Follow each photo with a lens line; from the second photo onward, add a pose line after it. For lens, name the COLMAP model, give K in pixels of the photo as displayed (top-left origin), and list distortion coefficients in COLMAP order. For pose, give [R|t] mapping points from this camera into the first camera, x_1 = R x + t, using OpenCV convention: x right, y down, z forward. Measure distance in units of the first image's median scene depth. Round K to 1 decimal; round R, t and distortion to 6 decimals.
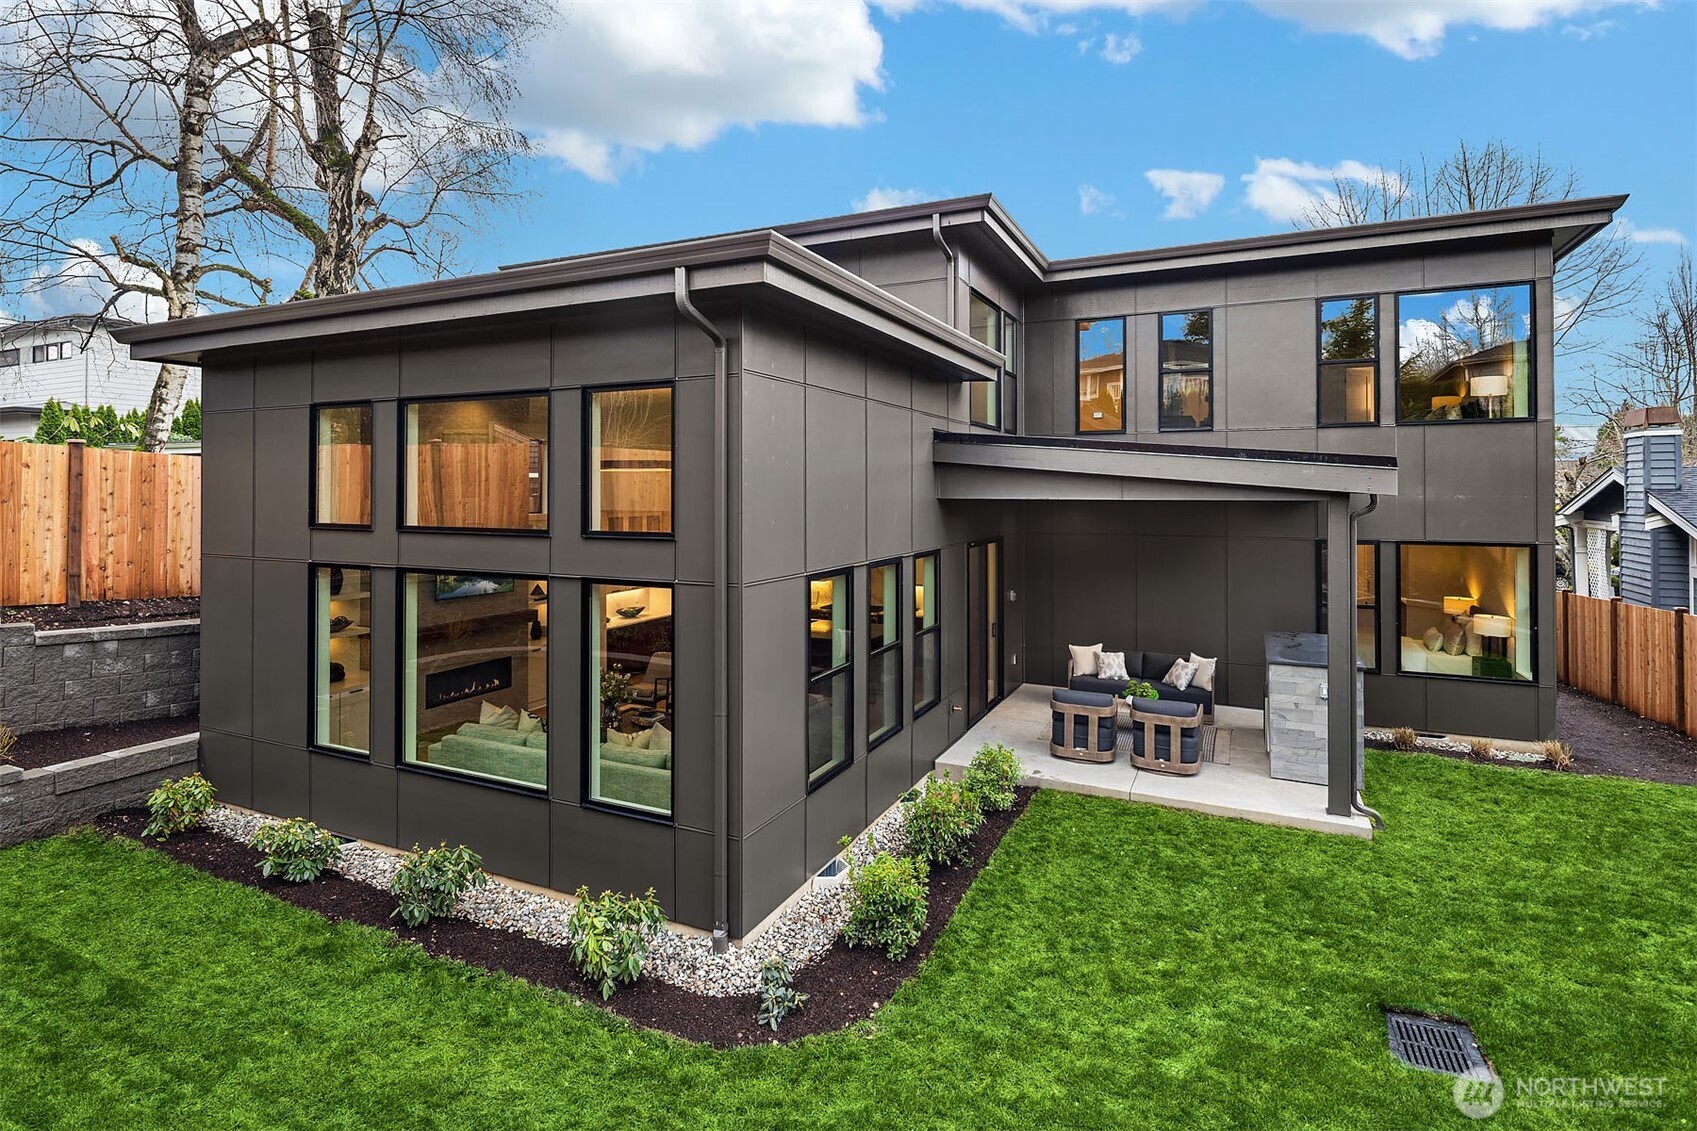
lens RADIAL K [[826.2, 0, 863.9], [0, 826.2, 483.8], [0, 0, 1]] dist [-0.000118, -0.001745]
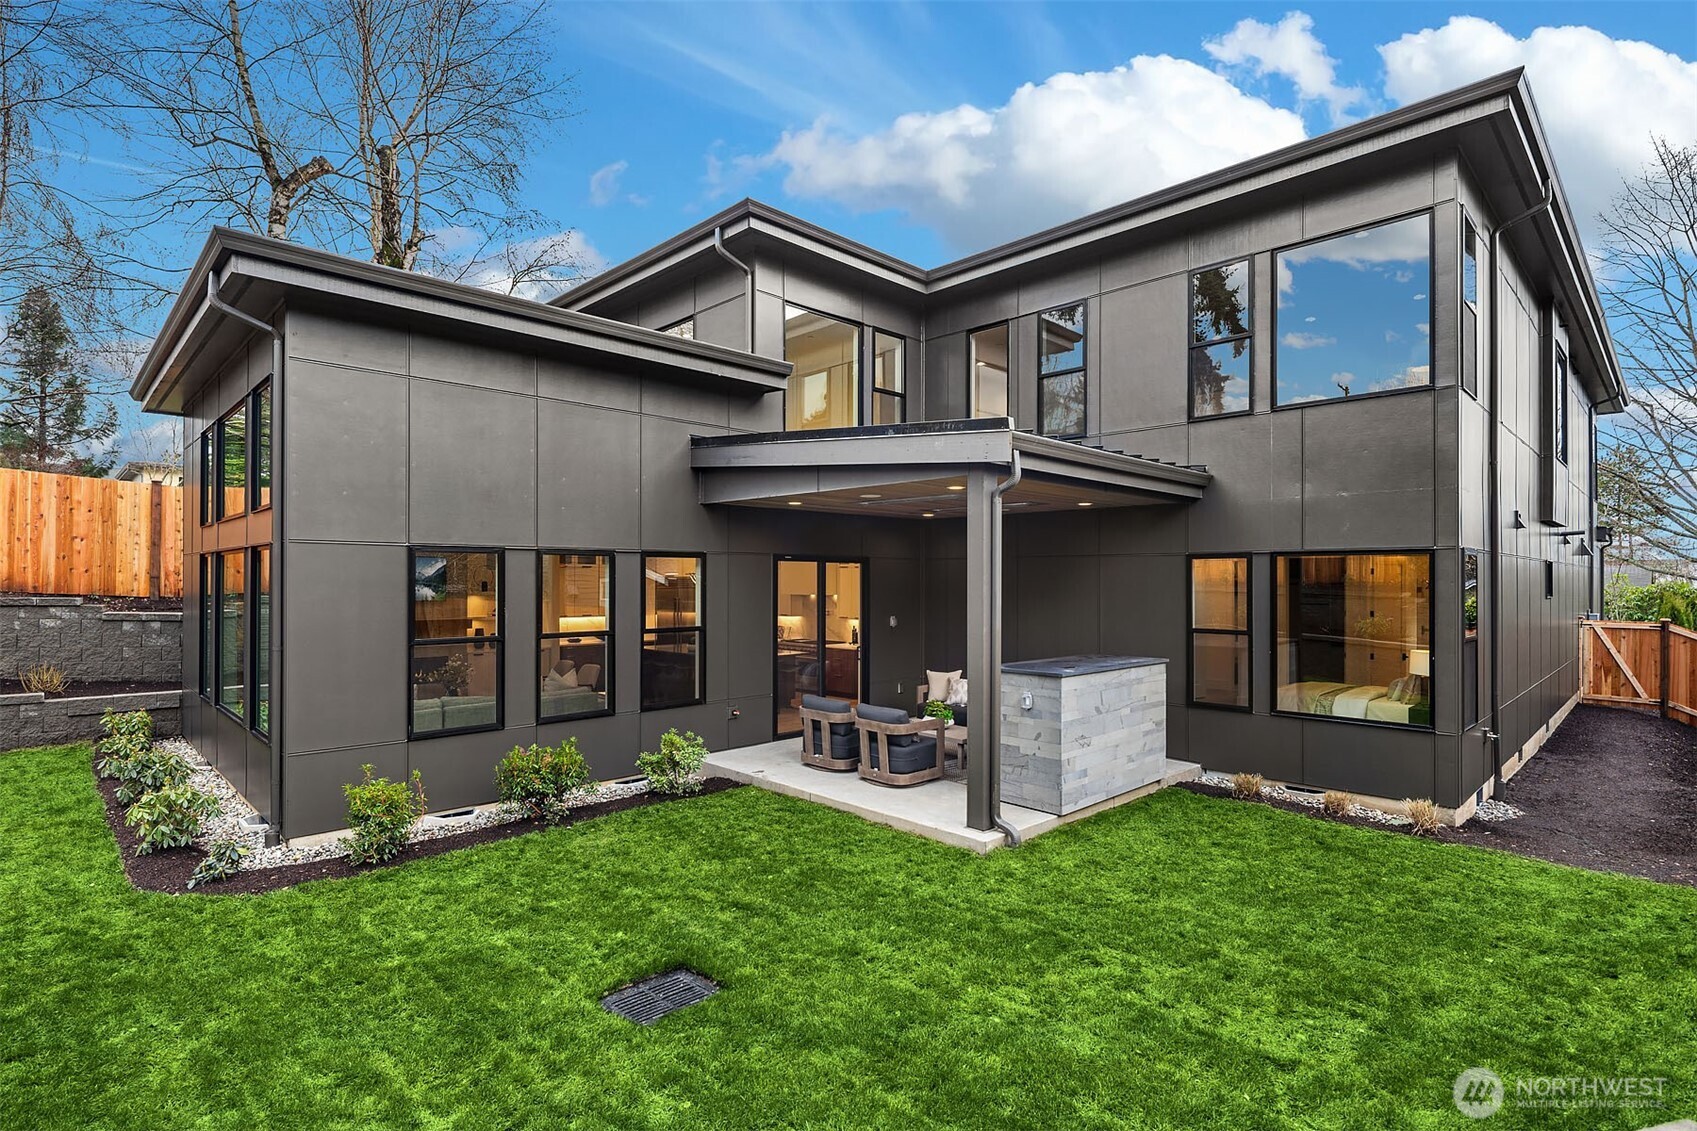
lens RADIAL K [[826.2, 0, 860.8], [0, 826.2, 571.4], [0, 0, 1]] dist [-0.000118, -0.001745]
pose [[0.940756, -0.000443, -0.339085, 0.634071], [0.000646, 1.000000, 0.000486, 0.103102], [0.339084, -0.000676, 0.940756, 0.102062]]
